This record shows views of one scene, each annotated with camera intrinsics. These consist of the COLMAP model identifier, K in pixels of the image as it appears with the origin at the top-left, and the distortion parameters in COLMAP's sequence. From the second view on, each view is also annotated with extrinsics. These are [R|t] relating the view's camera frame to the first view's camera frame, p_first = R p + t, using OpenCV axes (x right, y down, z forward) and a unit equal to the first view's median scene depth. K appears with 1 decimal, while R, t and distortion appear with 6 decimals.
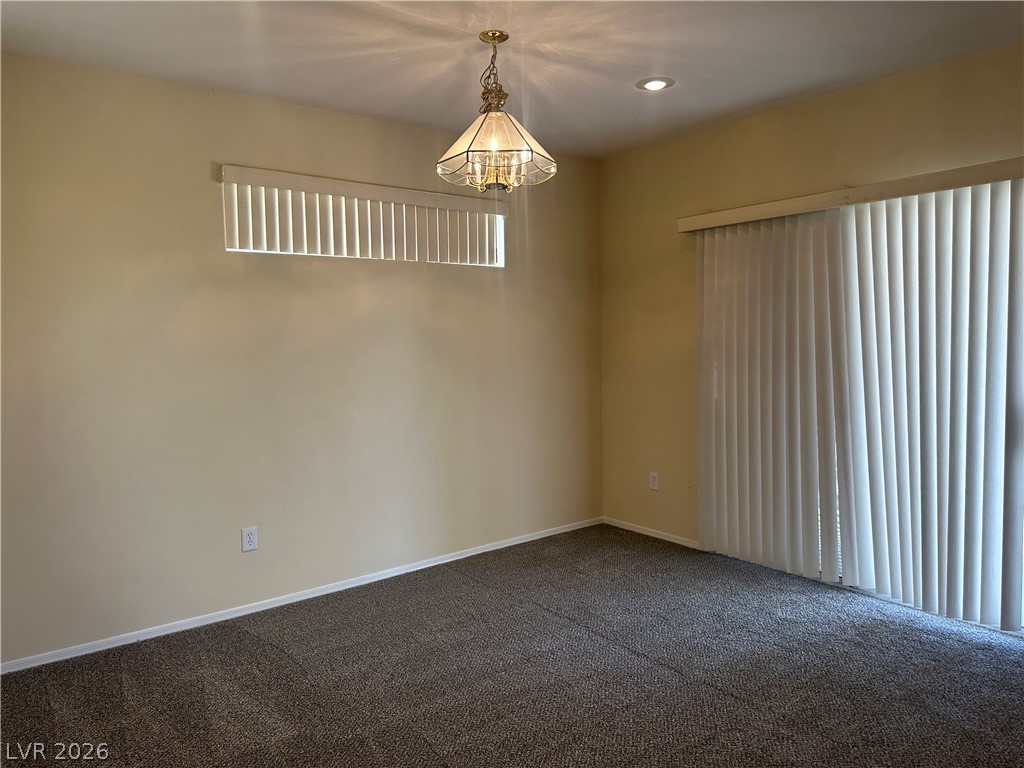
lens RADIAL K [[720.0, 0, 521.8], [0, 720.0, 386.0], [0, 0, 1]] dist [0.055674, -0.059874]
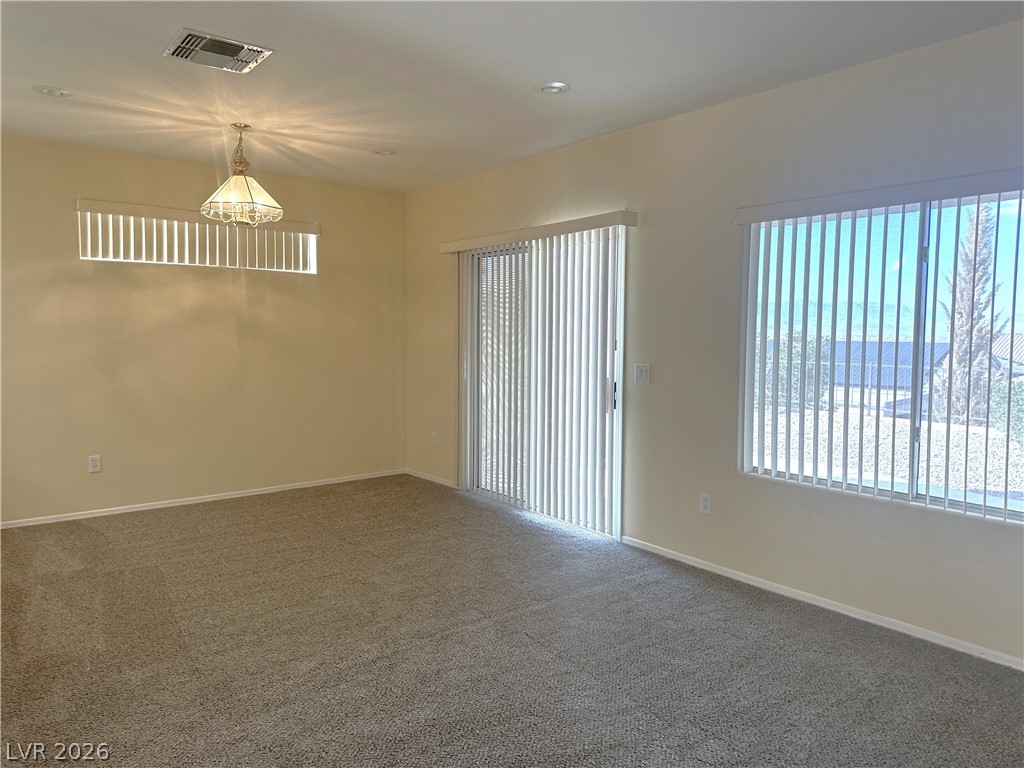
lens RADIAL K [[720.0, 0, 510.1], [0, 720.0, 377.1], [0, 0, 1]] dist [0.055674, -0.059874]
pose [[0.999700, 0.024456, -0.000962, 0.412573], [-0.024465, 0.999652, -0.009881, 0.036543], [0.000720, 0.009902, 0.999951, -0.398508]]
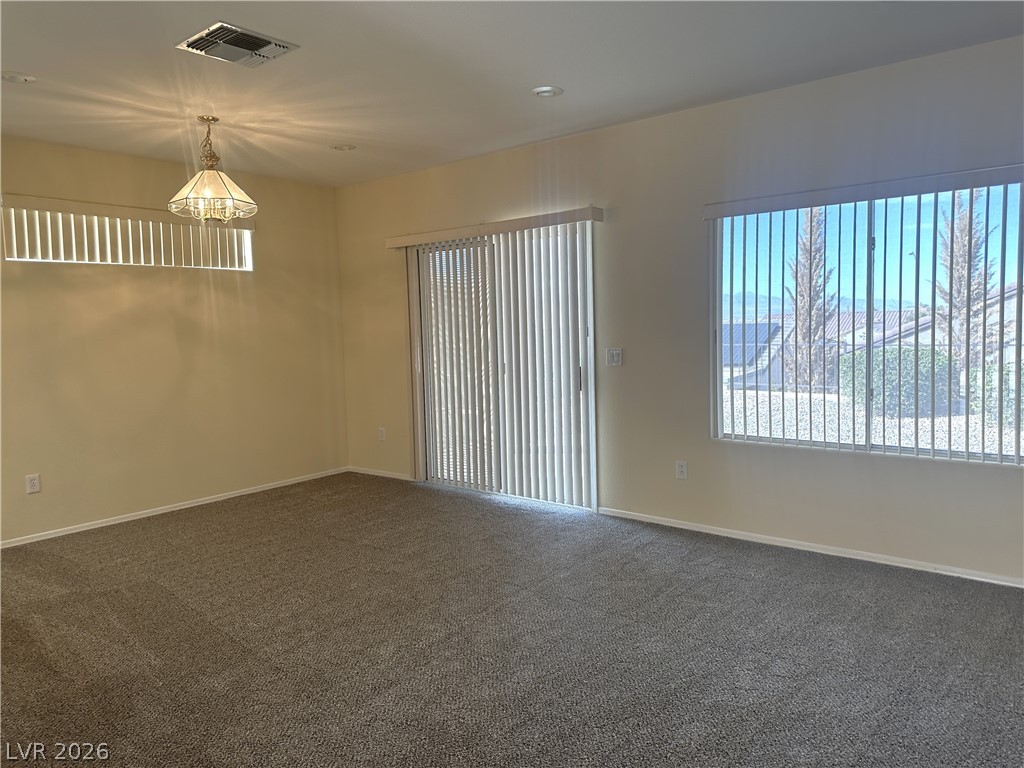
lens RADIAL K [[720.0, 0, 511.6], [0, 720.0, 376.0], [0, 0, 1]] dist [0.055674, -0.059874]
pose [[0.976236, -0.027108, 0.215010, 0.175149], [0.028400, 0.999592, -0.002922, 0.046817], [-0.214843, 0.008959, 0.976608, -0.431154]]
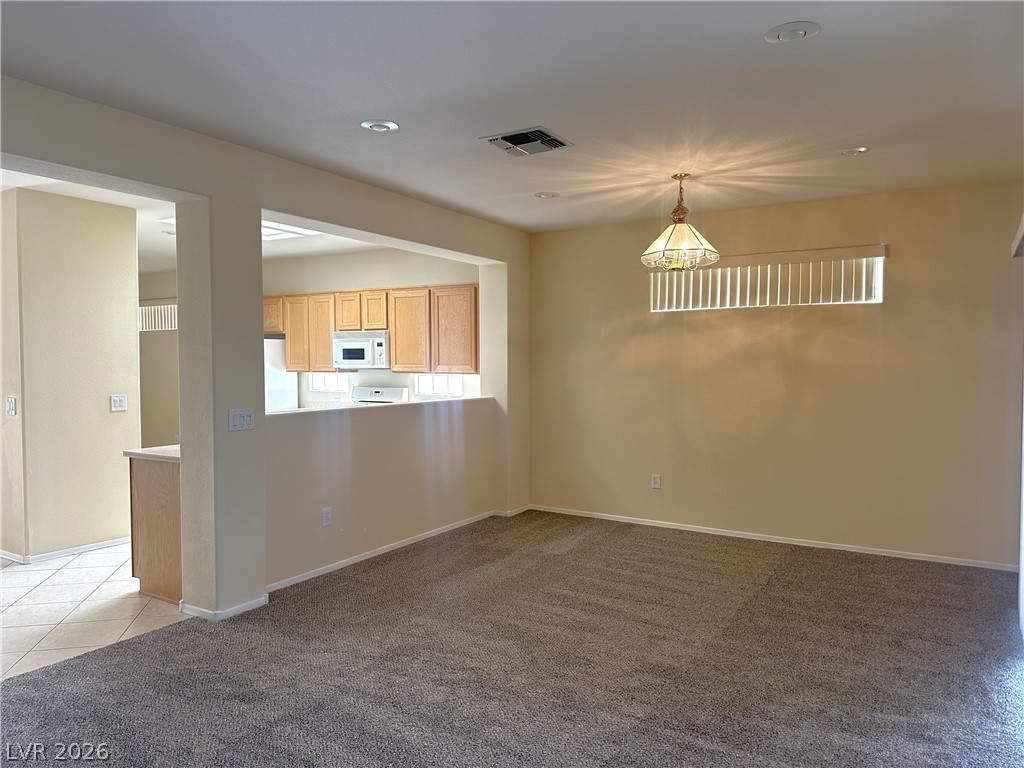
lens RADIAL K [[720.0, 0, 526.1], [0, 720.0, 386.9], [0, 0, 1]] dist [0.055674, -0.059874]
pose [[0.346699, 0.047913, -0.936752, 1.036257], [-0.075532, 0.996877, 0.023033, -0.022008], [0.934930, 0.062769, 0.349235, 0.115387]]
